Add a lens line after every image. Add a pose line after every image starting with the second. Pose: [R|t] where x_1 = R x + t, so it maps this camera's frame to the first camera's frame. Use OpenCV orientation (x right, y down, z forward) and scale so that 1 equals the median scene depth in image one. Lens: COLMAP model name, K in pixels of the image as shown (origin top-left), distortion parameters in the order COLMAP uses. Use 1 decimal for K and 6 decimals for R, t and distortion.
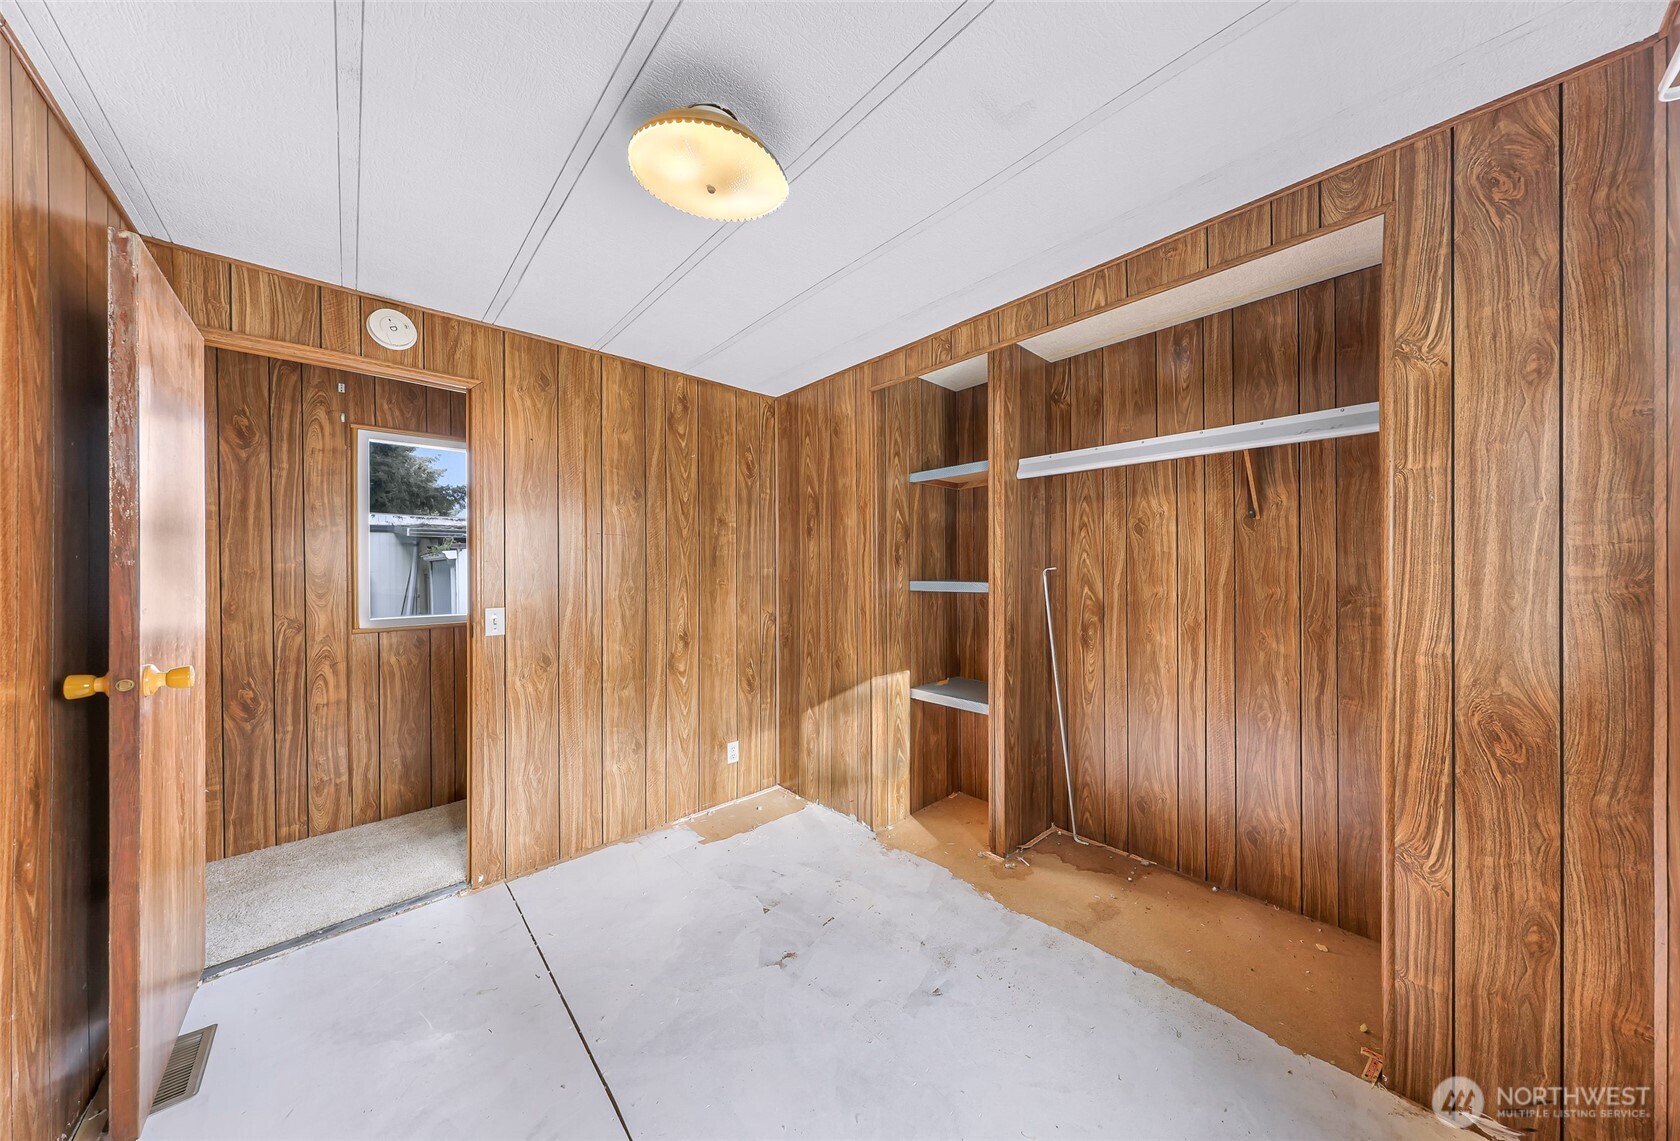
lens RADIAL K [[530.0, 0, 845.9], [0, 530.0, 570.7], [0, 0, 1]] dist [0.000226, 0.000015]
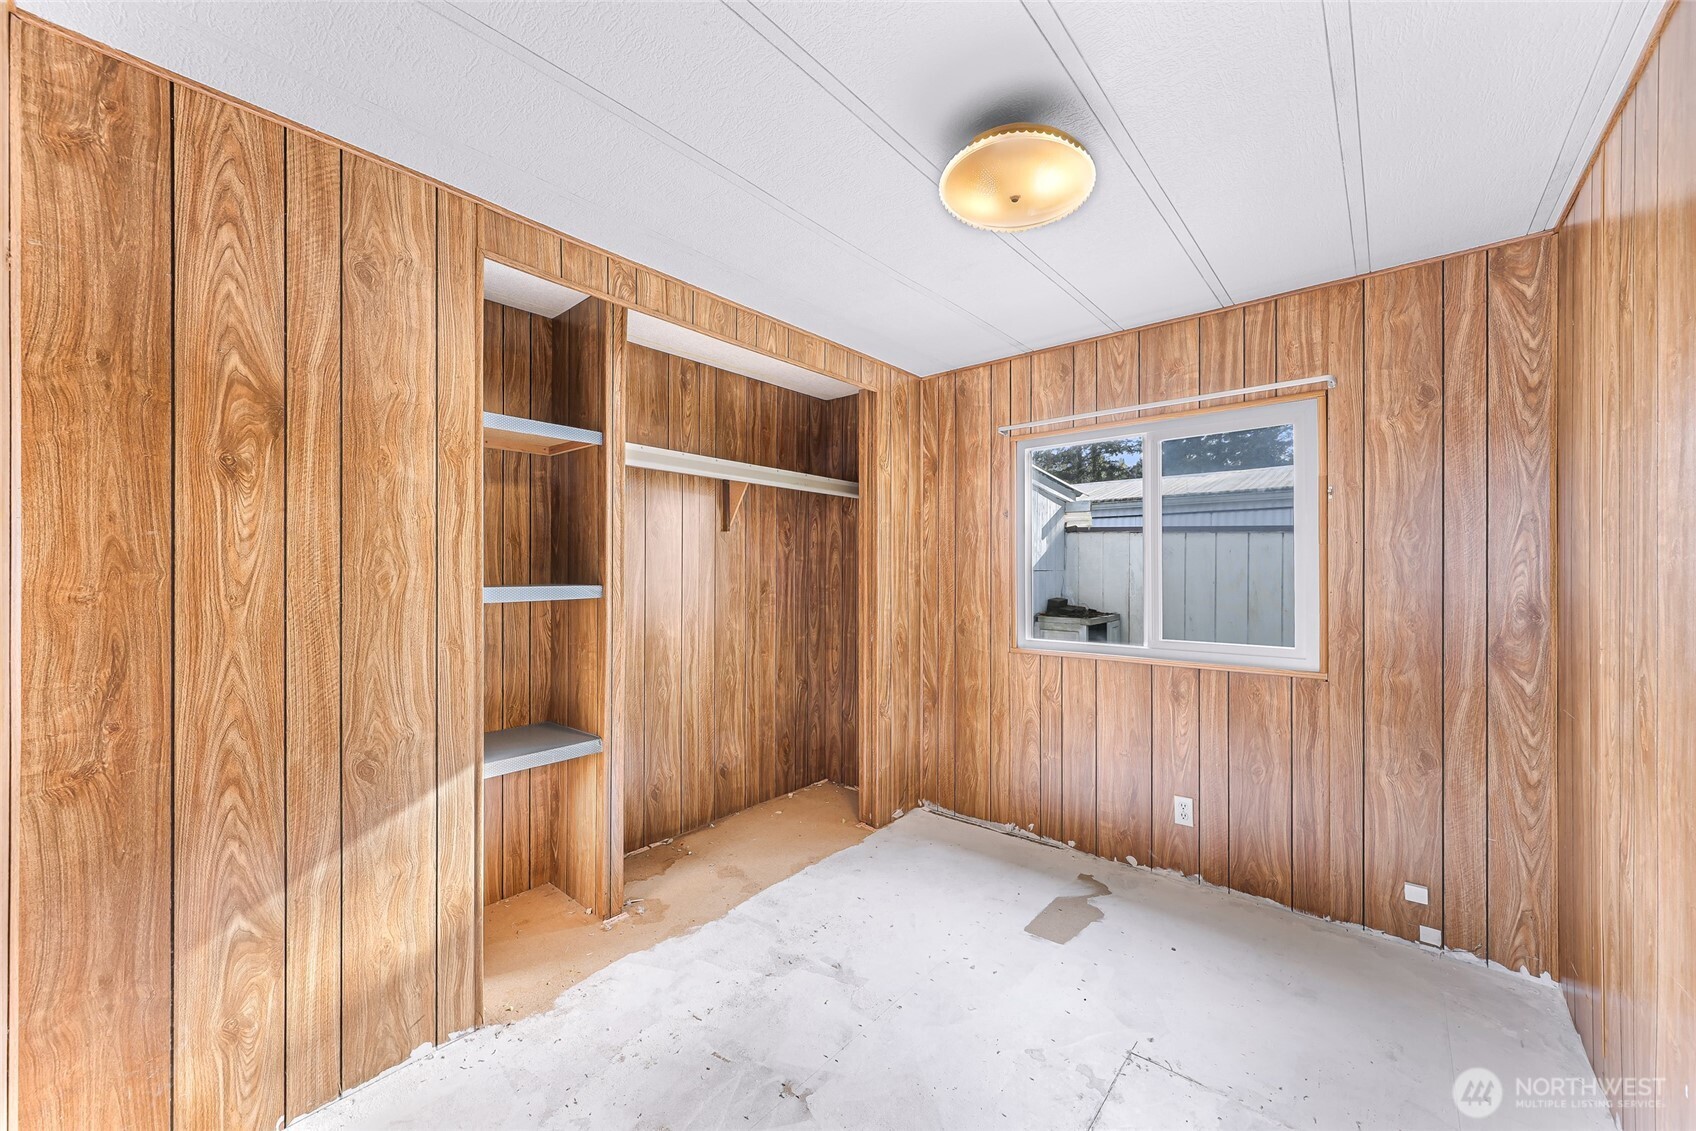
lens RADIAL K [[638.0, 0, 850.7], [0, 638.0, 570.4], [0, 0, 1]] dist [-0.000170, -0.000029]
pose [[-0.115855, 0.003314, 0.993261, -0.758338], [0.001478, 0.999994, -0.003164, 0.003198], [-0.993265, 0.001101, -0.115859, 0.766484]]
